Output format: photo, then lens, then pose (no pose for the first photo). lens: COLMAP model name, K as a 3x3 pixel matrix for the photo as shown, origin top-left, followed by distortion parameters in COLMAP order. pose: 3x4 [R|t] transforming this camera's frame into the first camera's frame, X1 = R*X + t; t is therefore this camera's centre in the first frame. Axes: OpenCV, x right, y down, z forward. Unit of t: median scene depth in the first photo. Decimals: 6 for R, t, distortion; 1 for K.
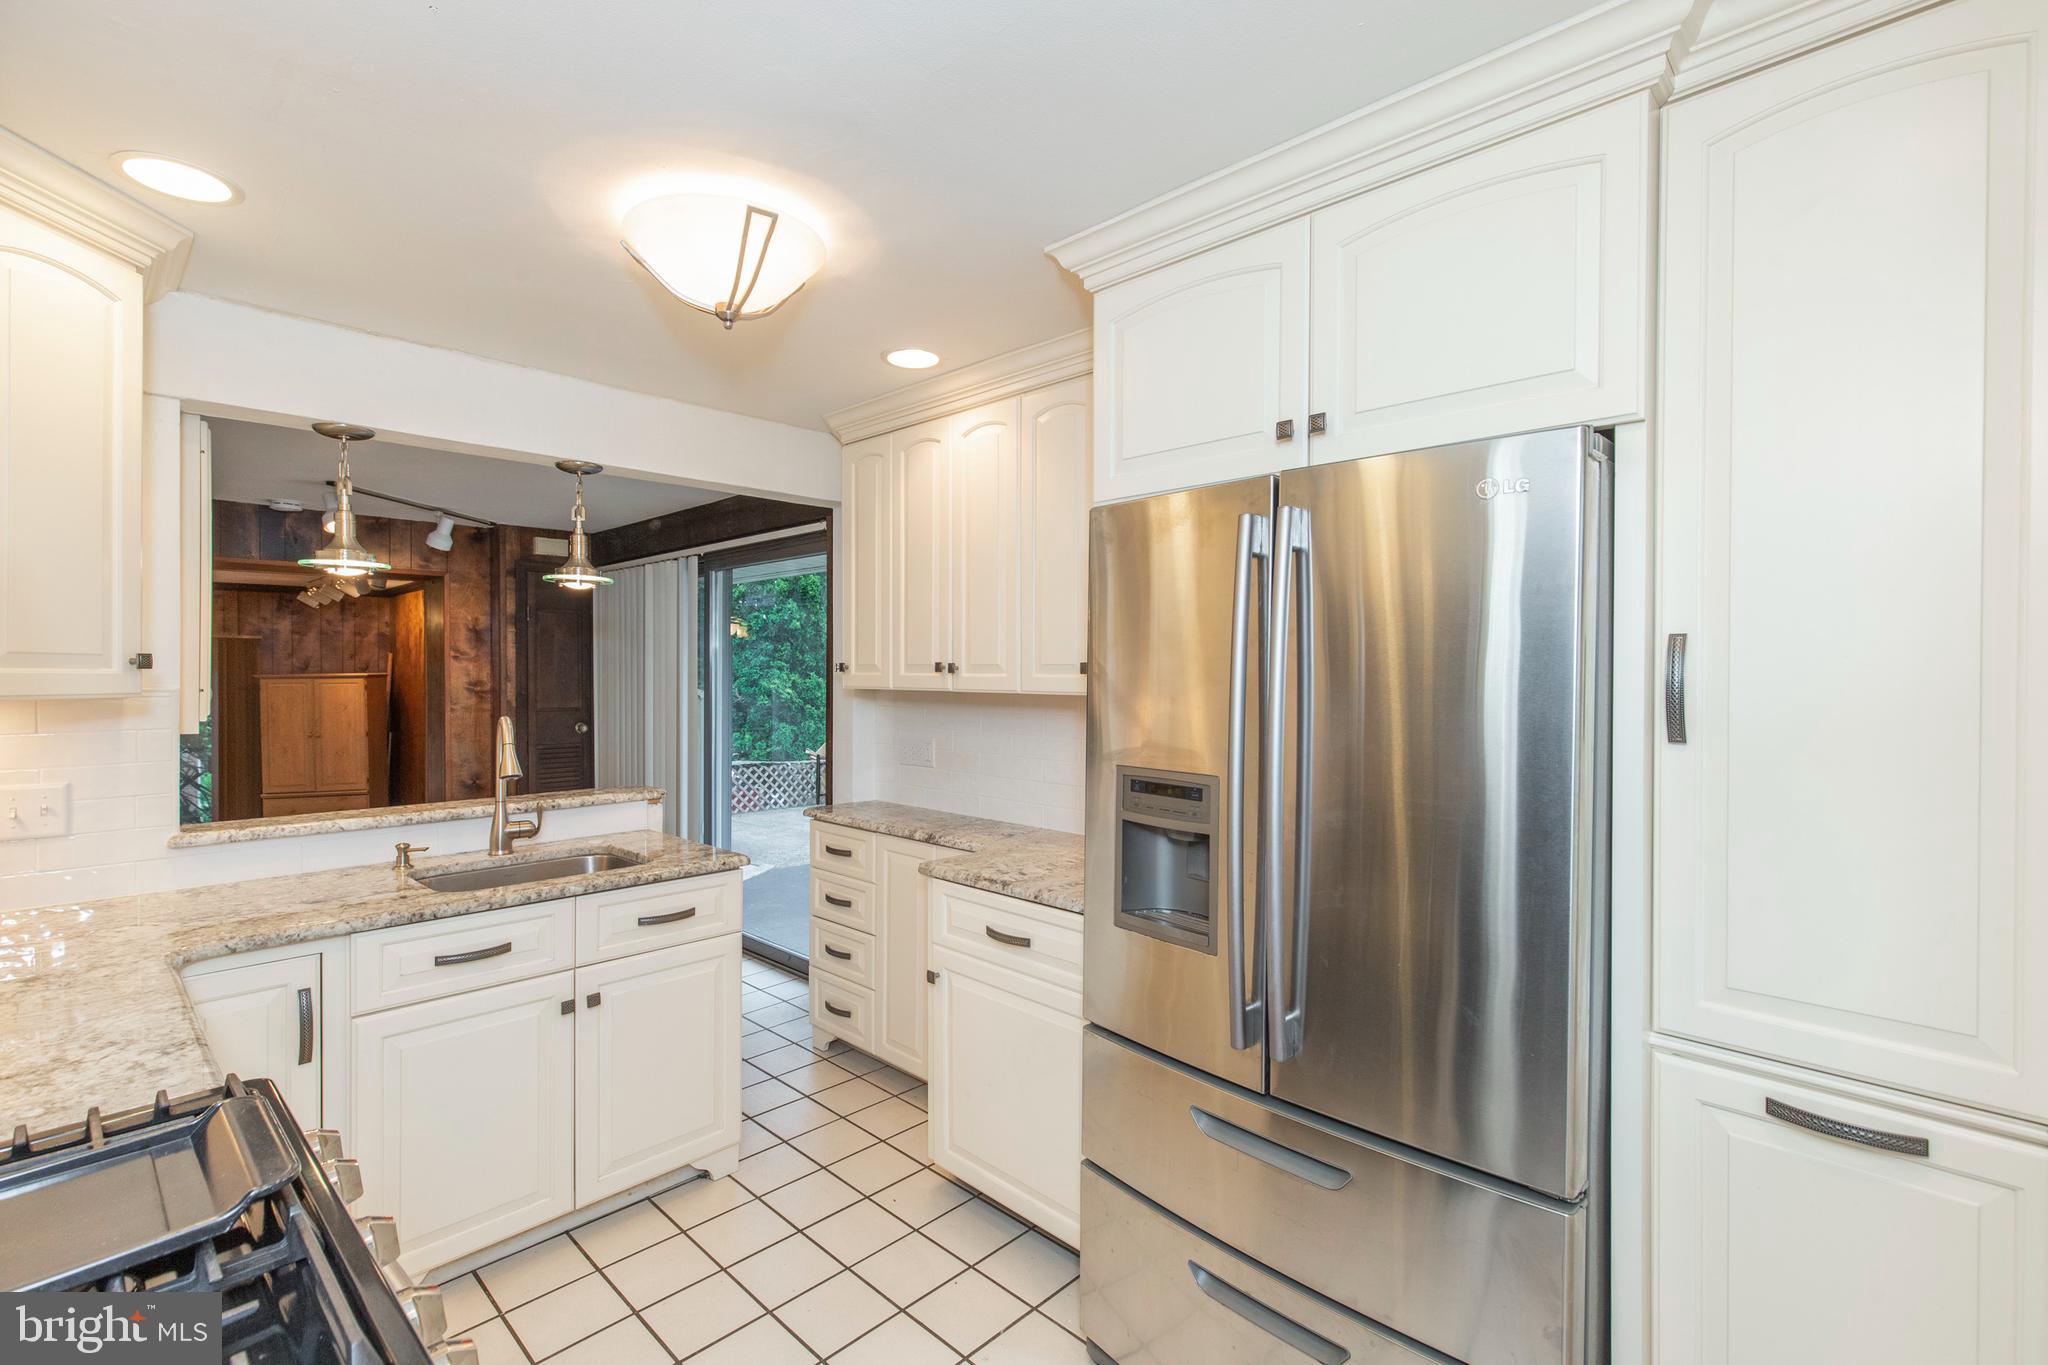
lens RADIAL K [[931.9, 0, 1027.8], [0, 931.9, 681.2], [0, 0, 1]] dist [0.001190, -0.000215]
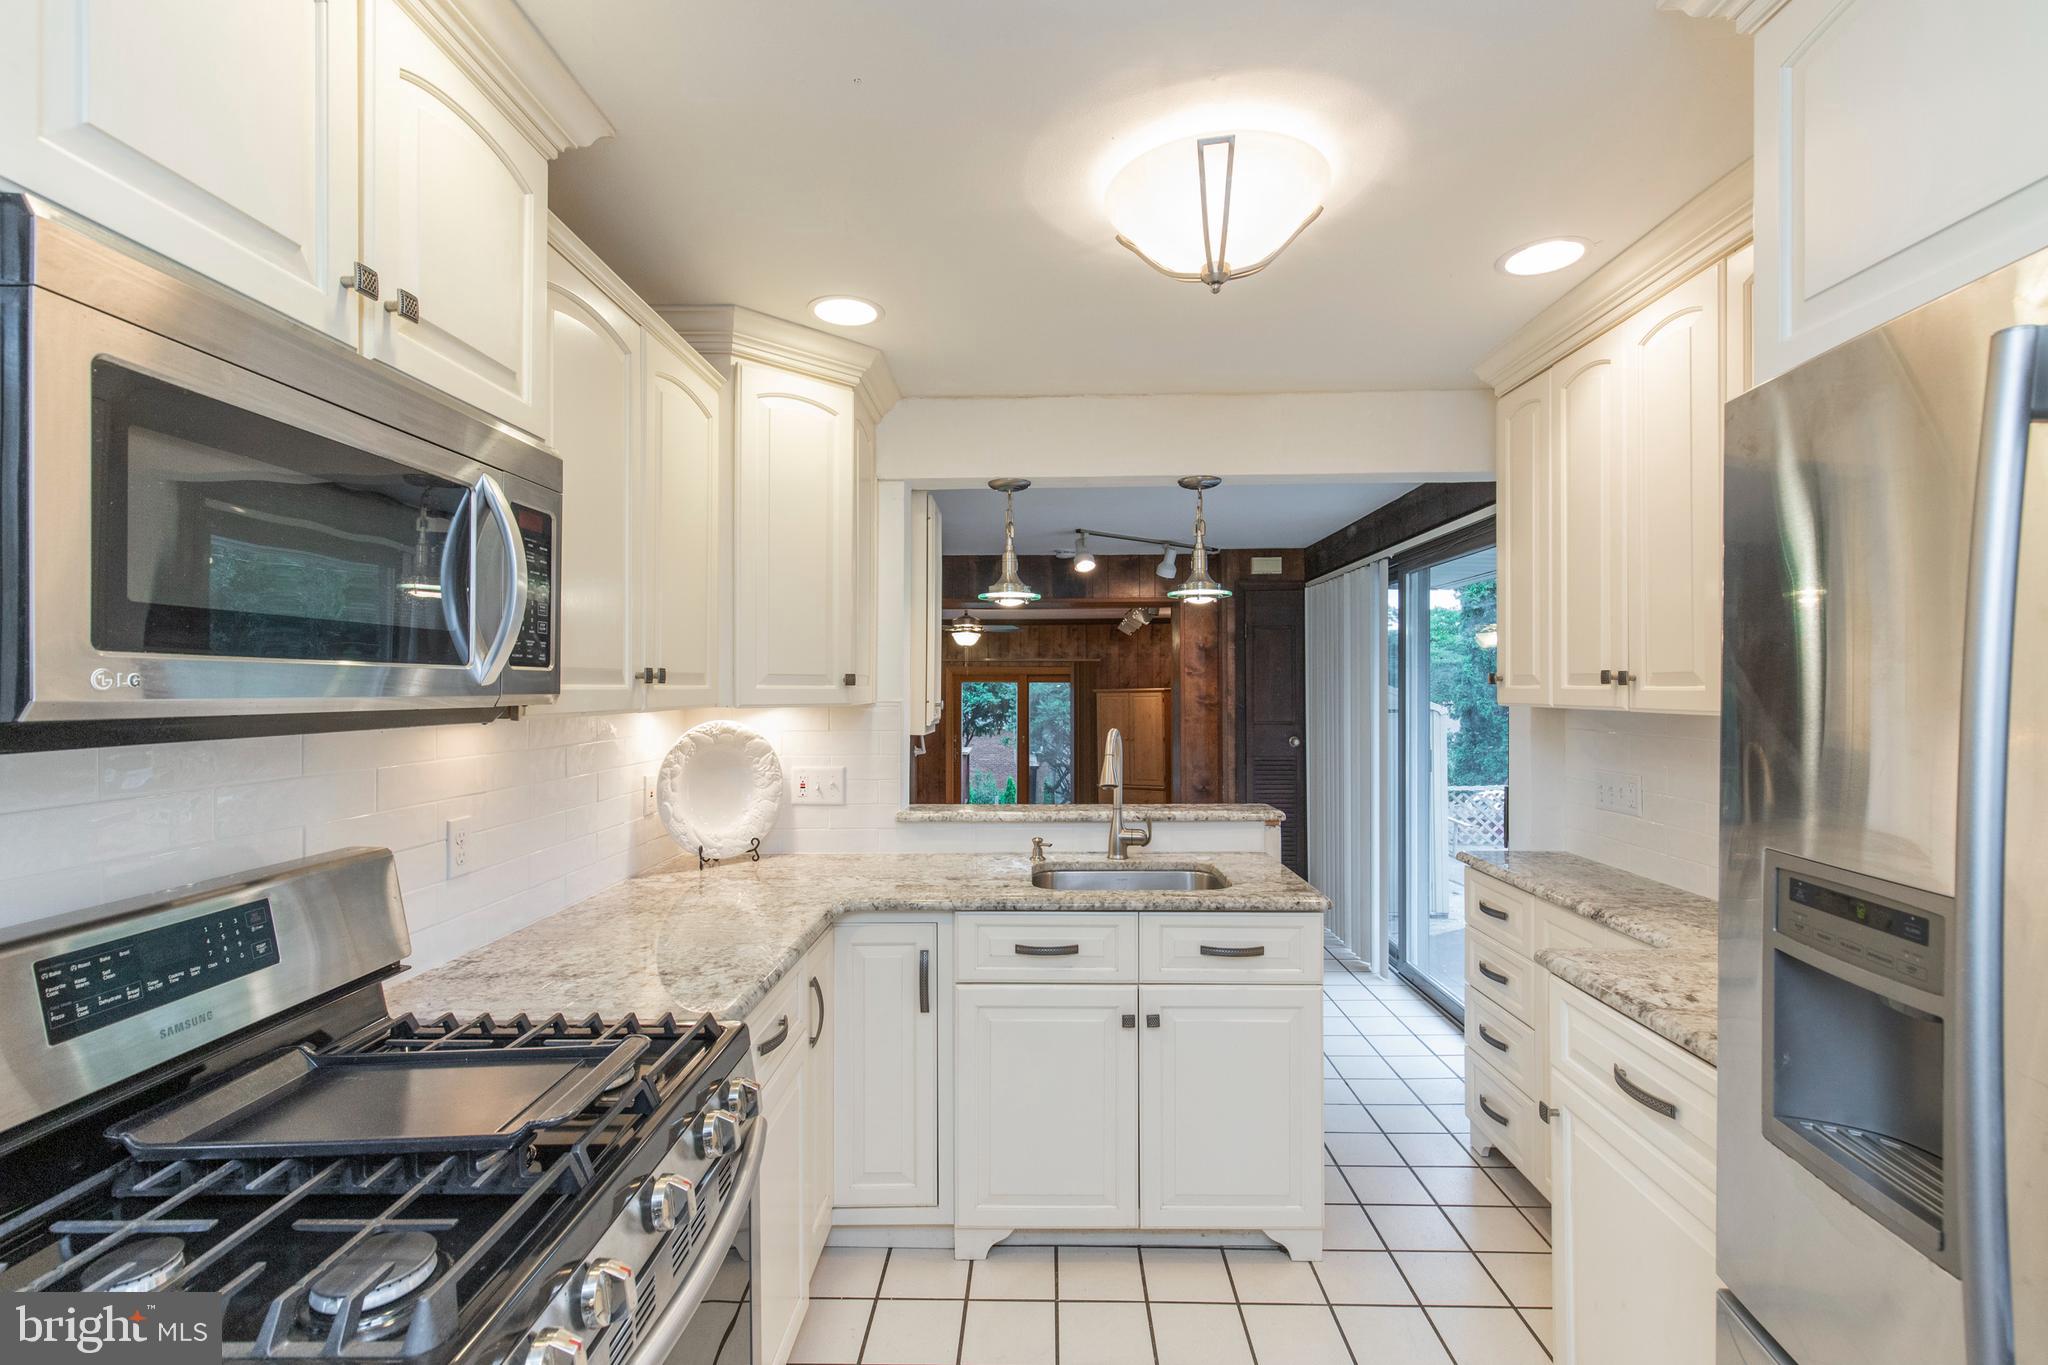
lens RADIAL K [[942.9, 0, 918.3], [0, 942.9, 683.4], [0, 0, 1]] dist [0.002012, 0.000012]
pose [[0.669172, -0.007127, -0.743073, 0.103237], [-0.002411, 0.999928, -0.011762, -0.000375], [0.743103, 0.009662, 0.669107, 0.143259]]
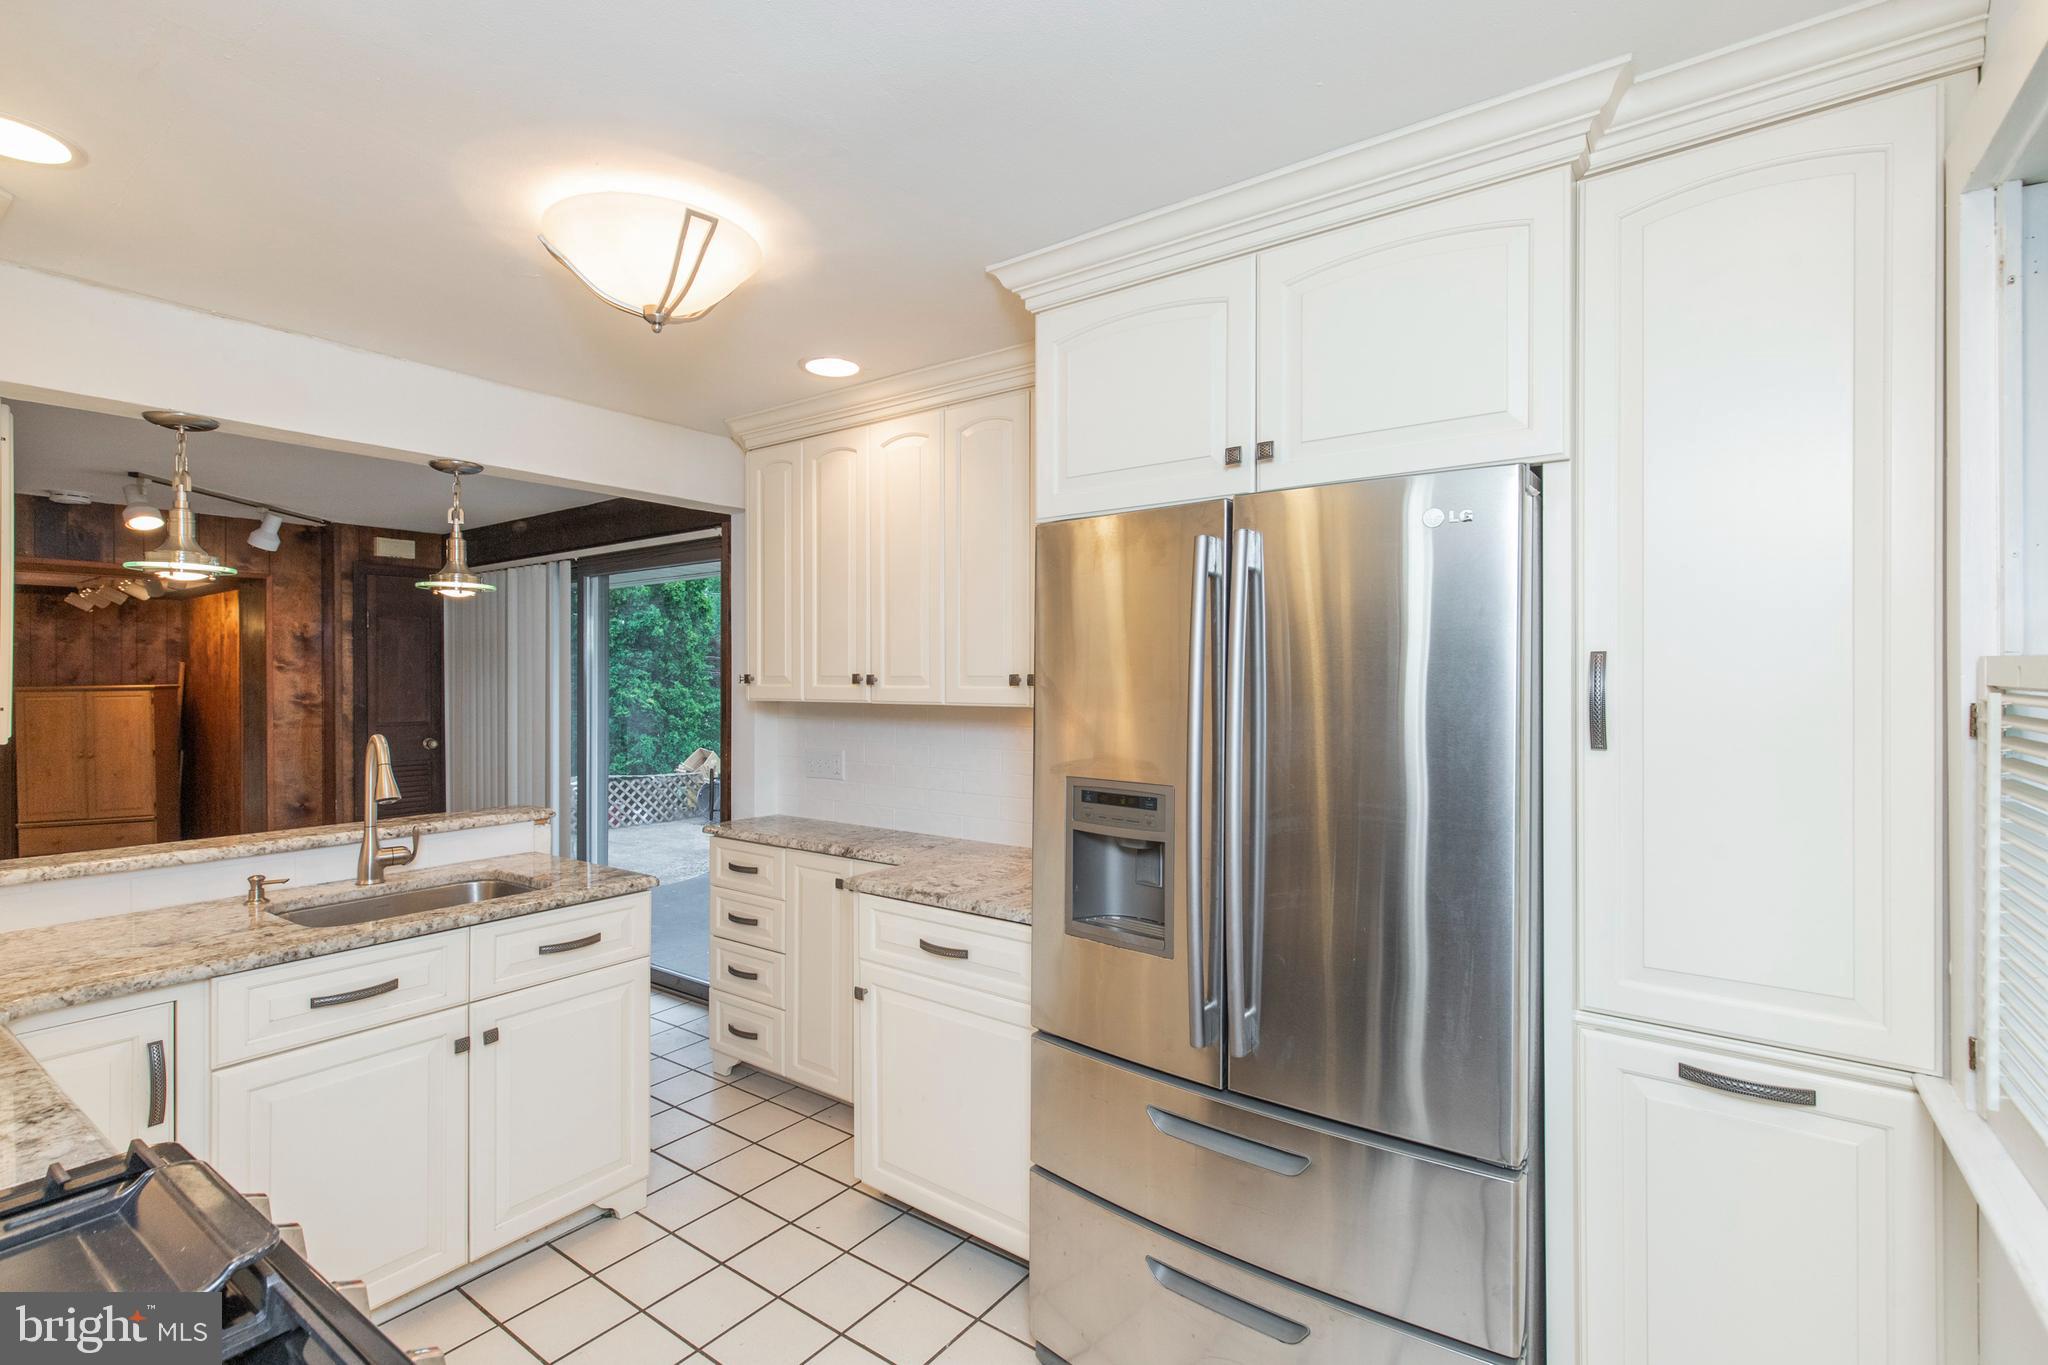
lens RADIAL K [[930.9, 0, 1038.1], [0, 930.9, 682.5], [0, 0, 1]] dist [0.001646, -0.000183]
pose [[0.990959, -0.005398, 0.134060, -0.041957], [0.006399, 0.999955, -0.007033, -0.003636], [-0.134016, 0.007827, 0.990948, -0.005525]]
